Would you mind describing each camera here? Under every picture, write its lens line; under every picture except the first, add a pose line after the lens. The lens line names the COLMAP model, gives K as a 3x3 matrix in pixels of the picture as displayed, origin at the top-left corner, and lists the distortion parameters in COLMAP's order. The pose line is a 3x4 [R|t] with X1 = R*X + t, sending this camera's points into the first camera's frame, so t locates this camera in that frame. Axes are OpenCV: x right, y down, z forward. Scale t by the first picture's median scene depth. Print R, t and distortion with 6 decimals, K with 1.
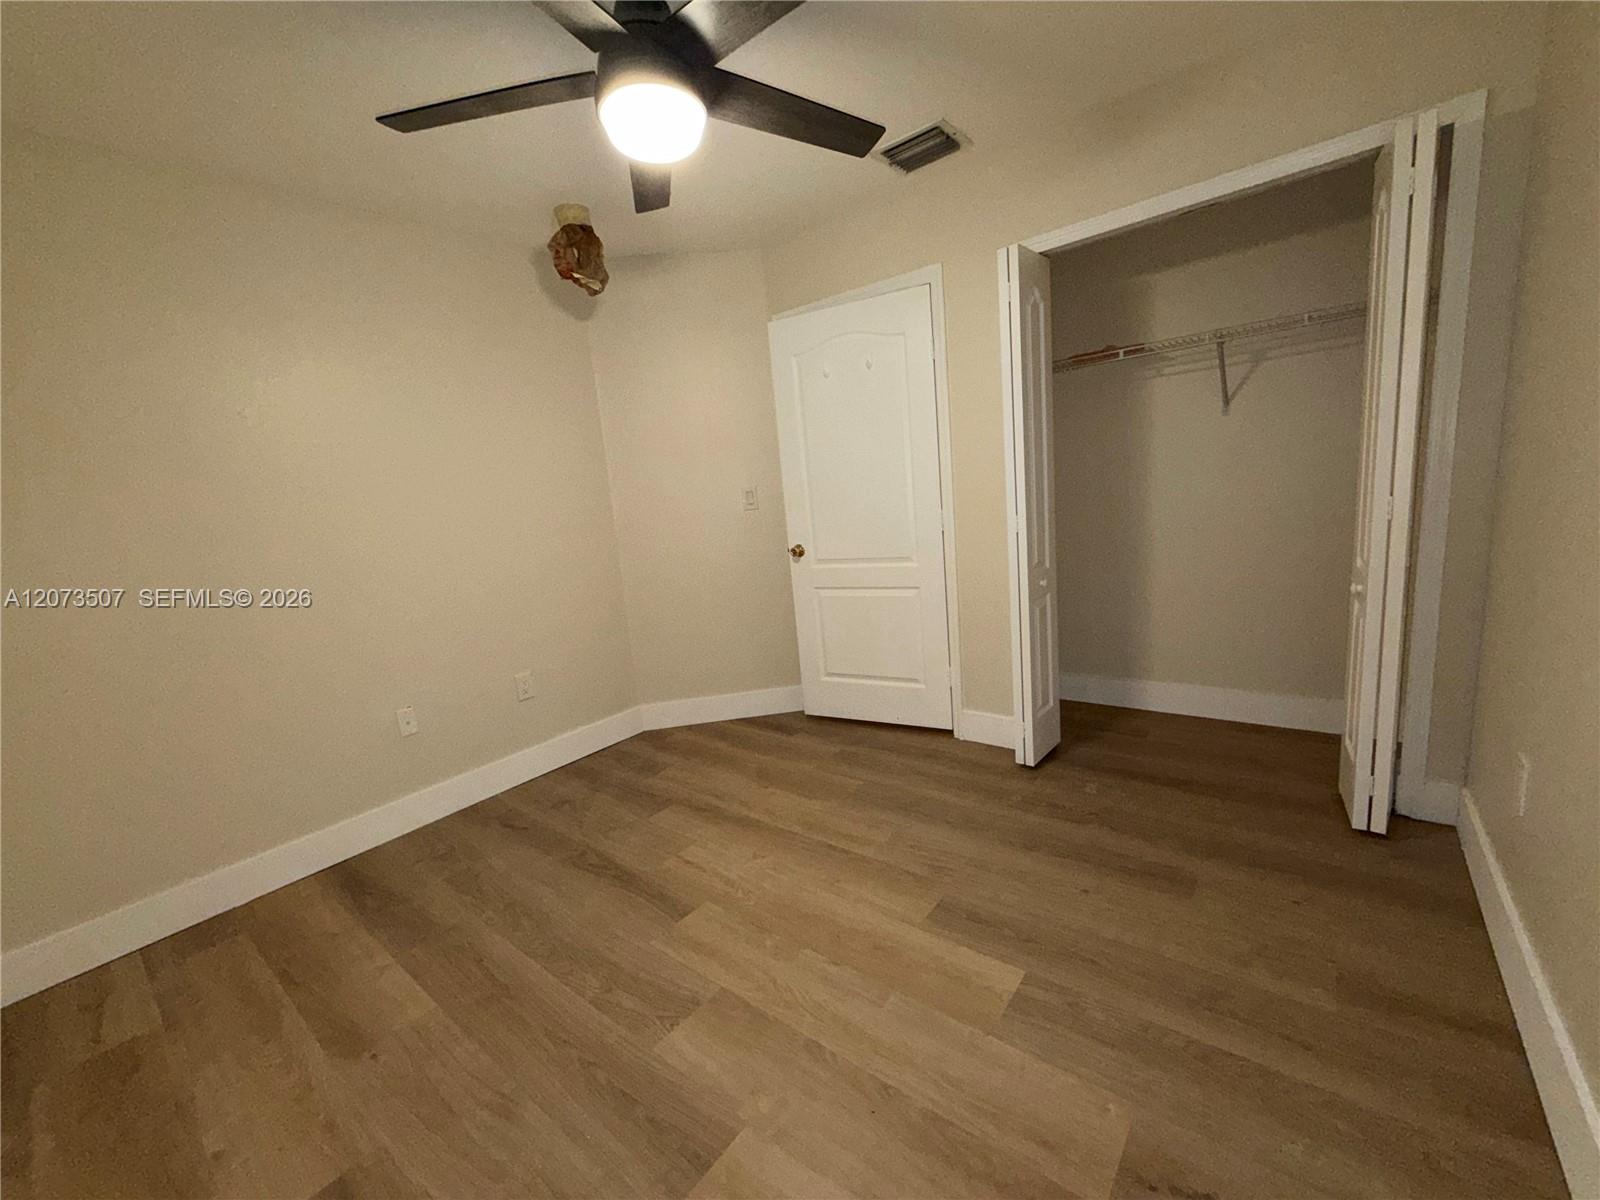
lens RADIAL K [[638.1, 0, 800.0], [0, 638.1, 605.2], [0, 0, 1]] dist [-0.000241, -0.000015]
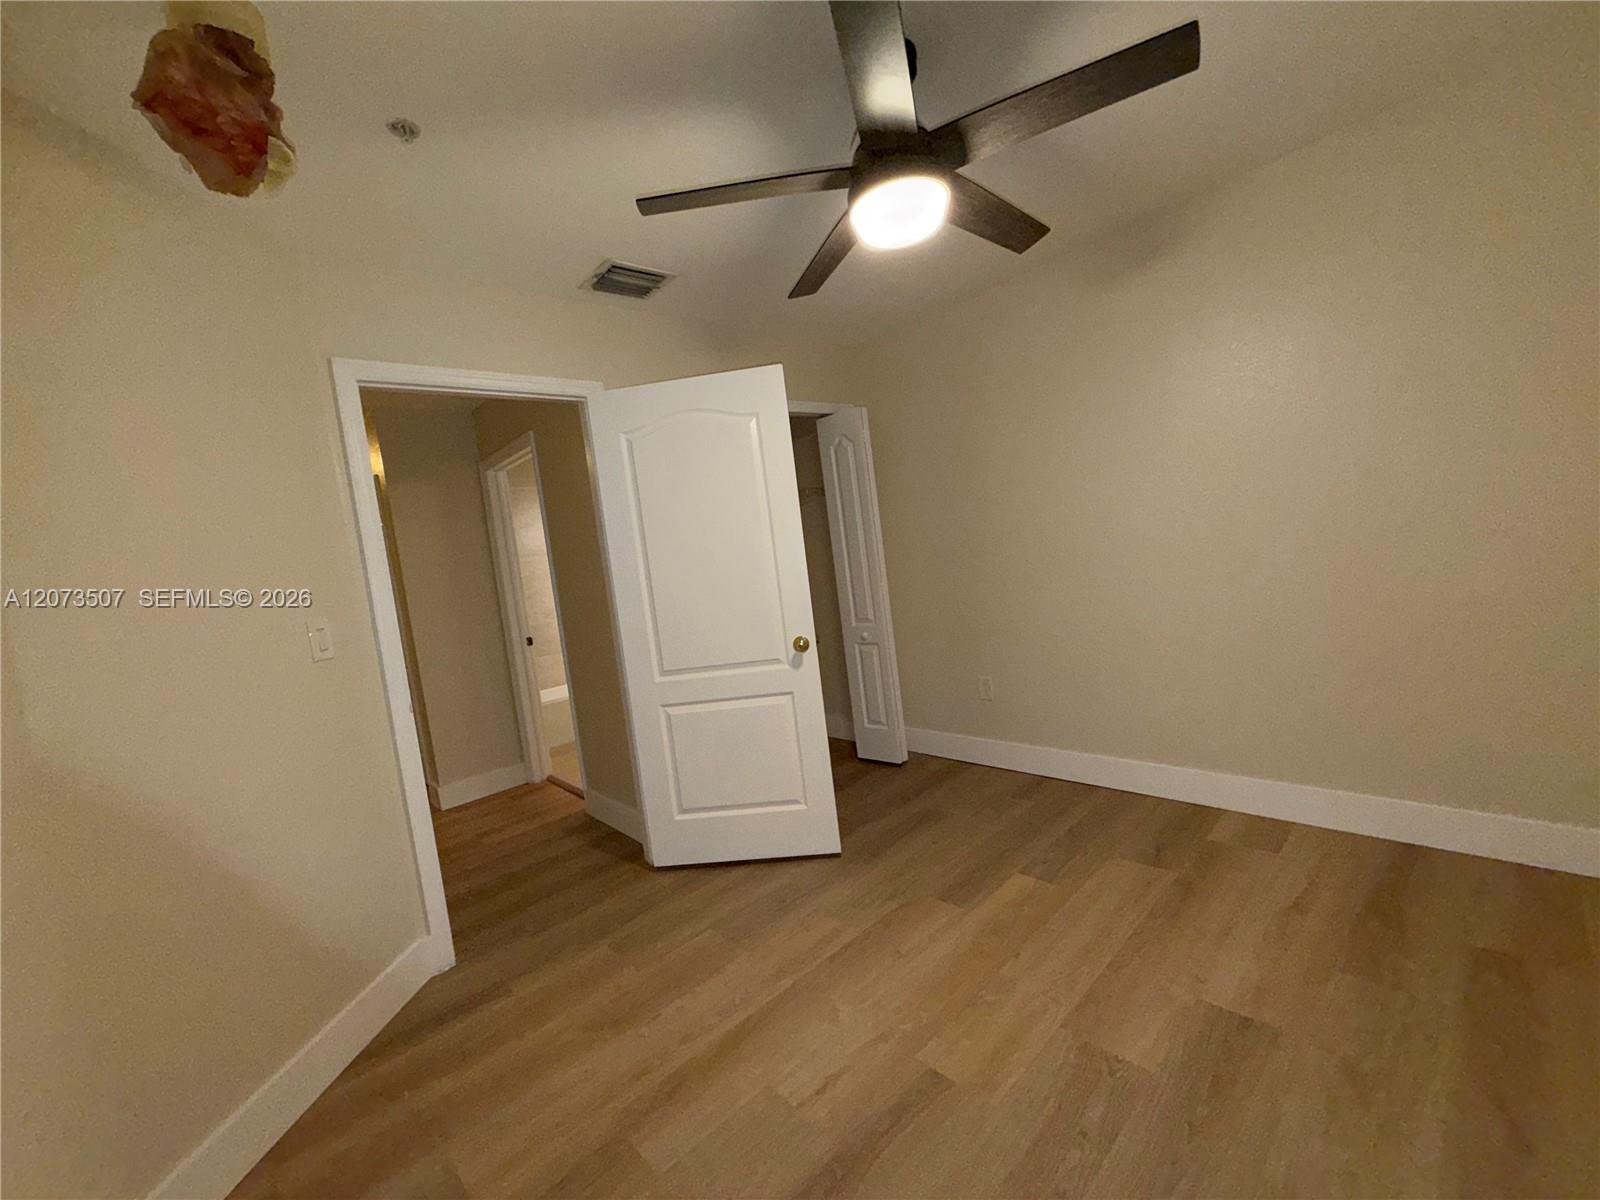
lens RADIAL K [[638.1, 0, 799.0], [0, 638.1, 606.8], [0, 0, 1]] dist [-0.000241, -0.000015]
pose [[0.166957, -0.011327, 0.985899, -0.941871], [0.289033, 0.956566, -0.037956, -0.087073], [-0.942648, 0.291295, 0.162979, 0.833891]]
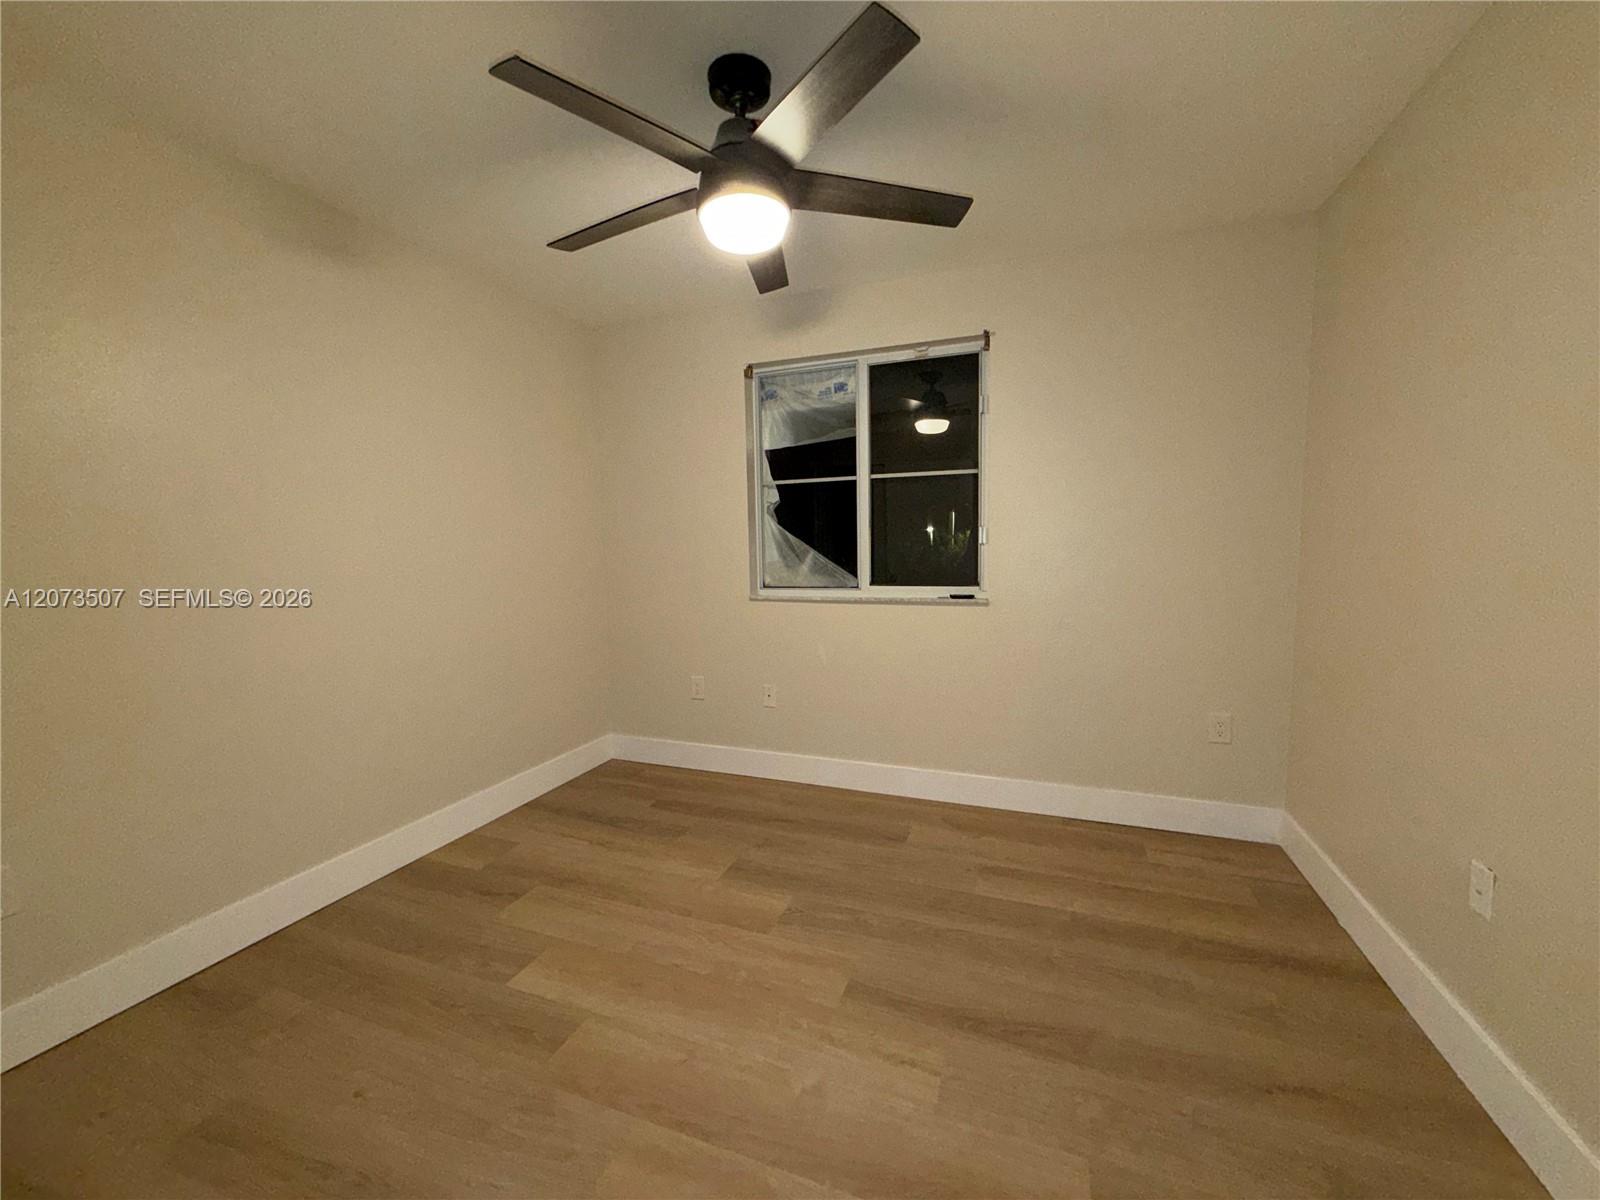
lens RADIAL K [[638.1, 0, 800.5], [0, 638.1, 601.9], [0, 0, 1]] dist [-0.000241, -0.000015]
pose [[-0.943207, 0.137972, -0.302198, 0.083859], [0.044852, 0.954235, 0.295676, -0.310472], [0.329163, 0.265330, -0.906229, 1.600526]]
